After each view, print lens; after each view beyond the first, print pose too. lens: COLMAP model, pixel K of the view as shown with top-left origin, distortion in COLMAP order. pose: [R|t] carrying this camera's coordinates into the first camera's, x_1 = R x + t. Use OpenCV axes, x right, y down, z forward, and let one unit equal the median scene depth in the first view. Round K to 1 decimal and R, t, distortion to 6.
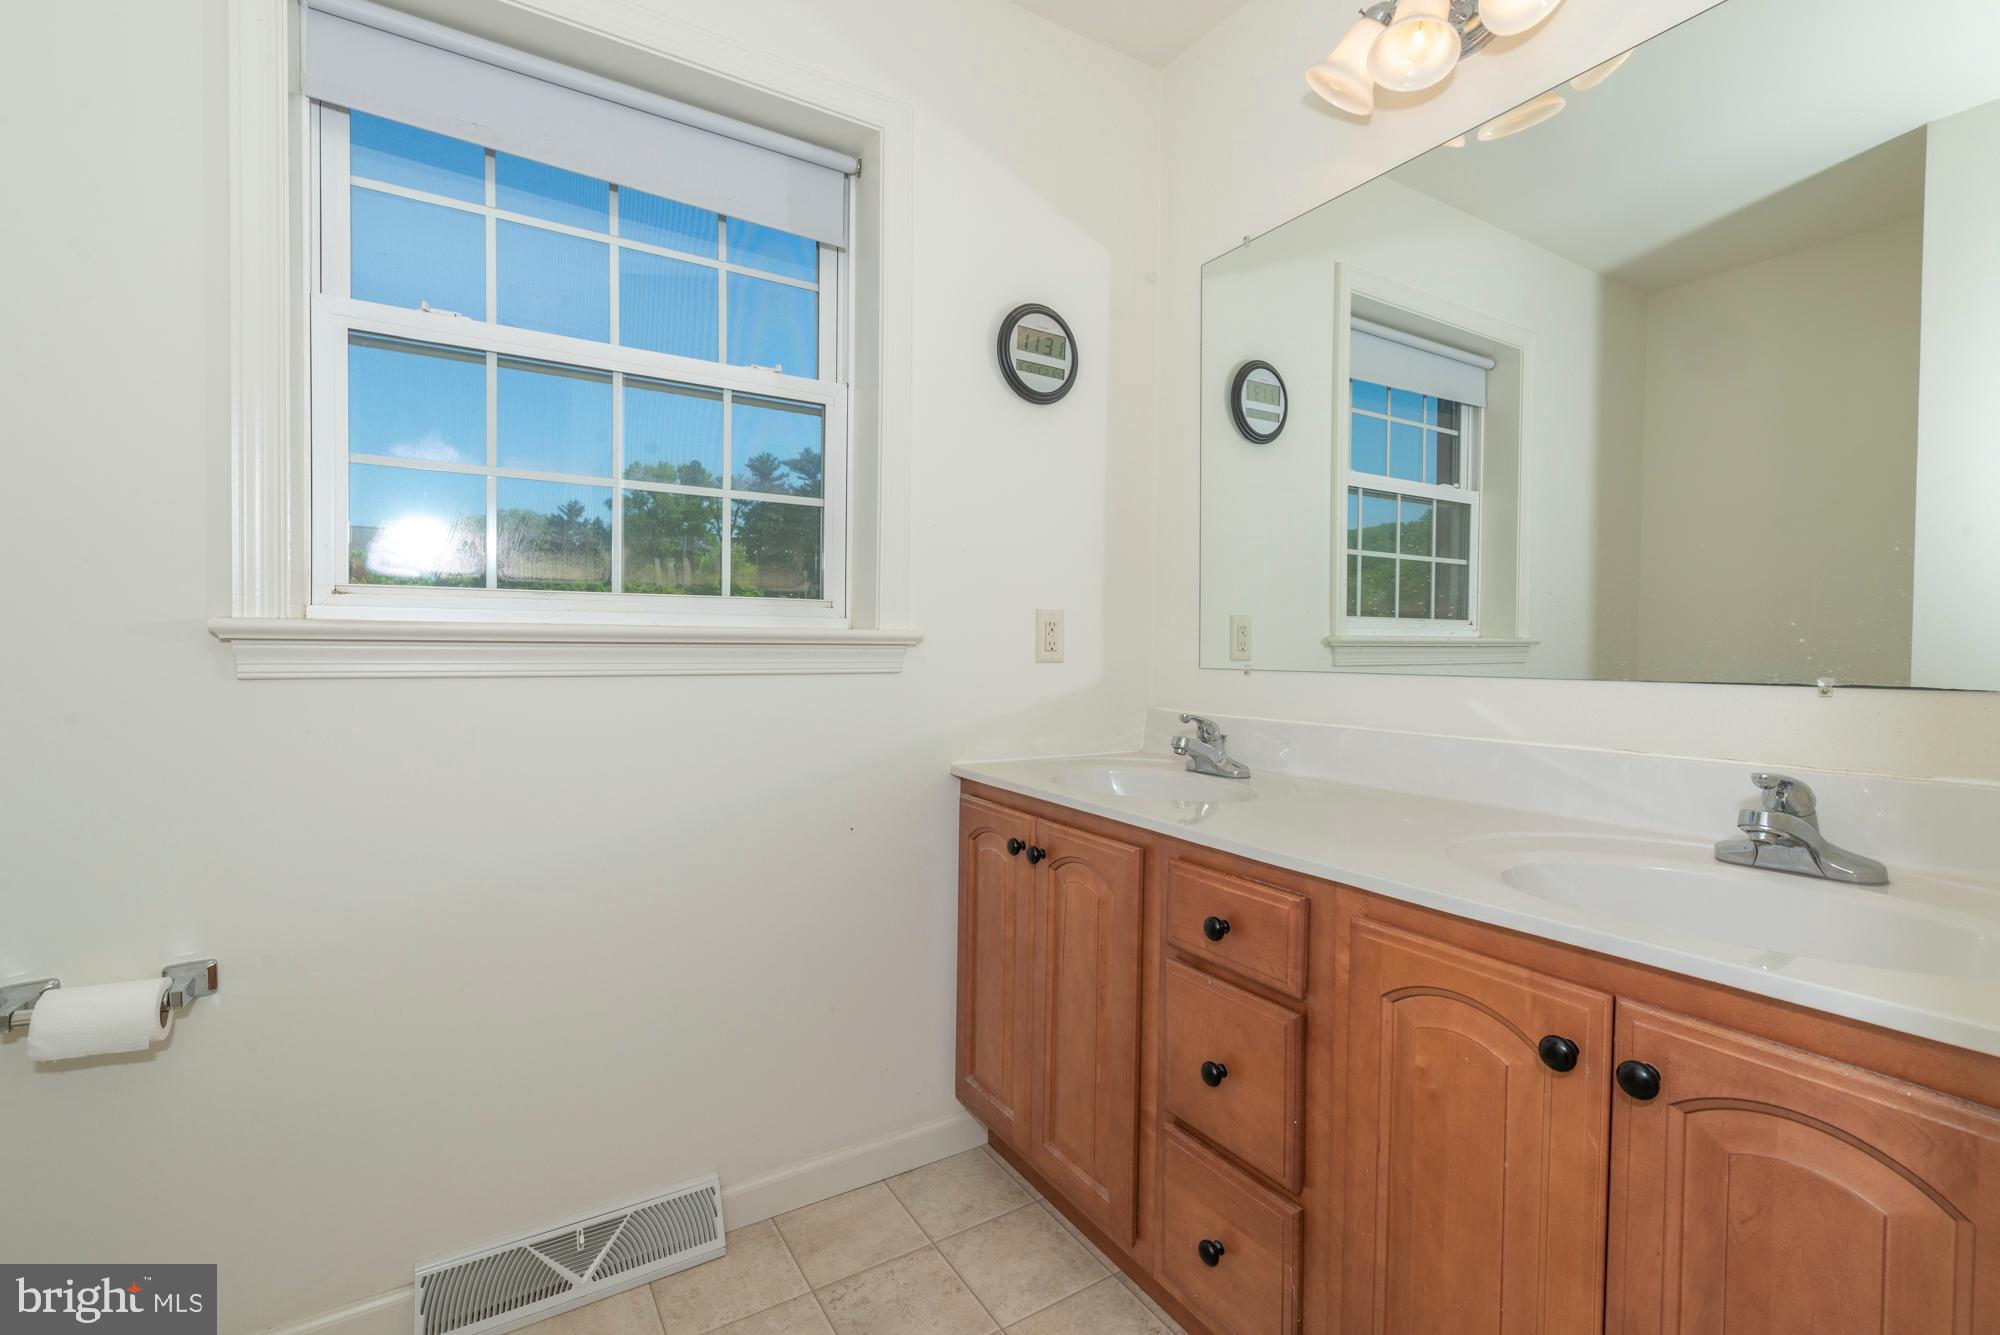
lens RADIAL K [[869.5, 0, 990.8], [0, 869.5, 647.0], [0, 0, 1]] dist [0.001149, -0.000450]
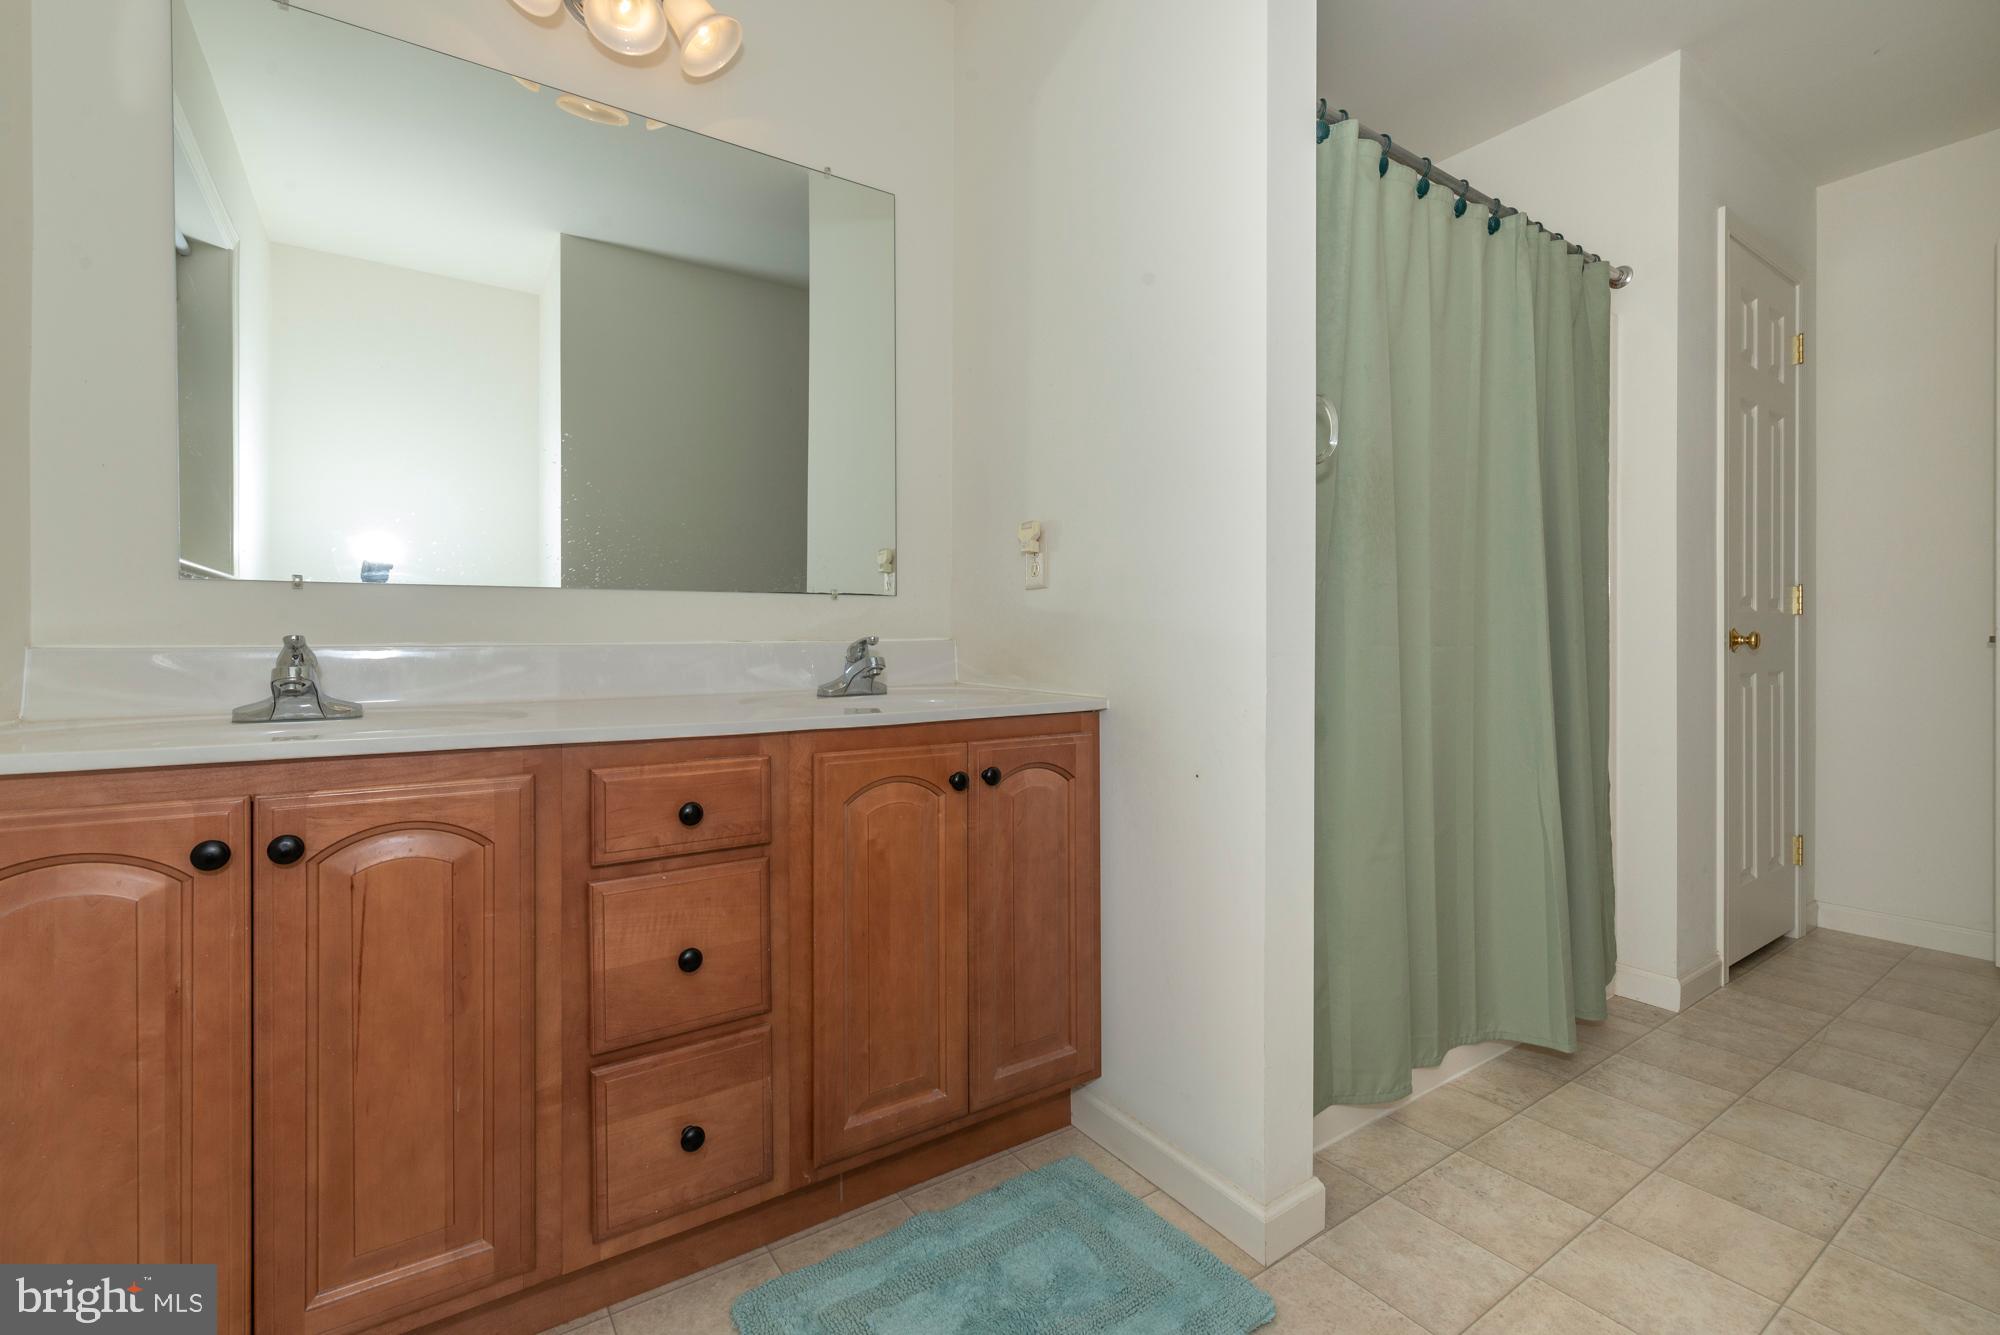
lens RADIAL K [[869.5, 0, 990.8], [0, 869.5, 647.0], [0, 0, 1]] dist [0.001149, -0.000450]
pose [[-0.037651, -0.010993, 0.999230, -0.769970], [0.007421, 0.999909, 0.011280, 0.128504], [-0.999263, 0.007840, -0.037566, 0.713068]]
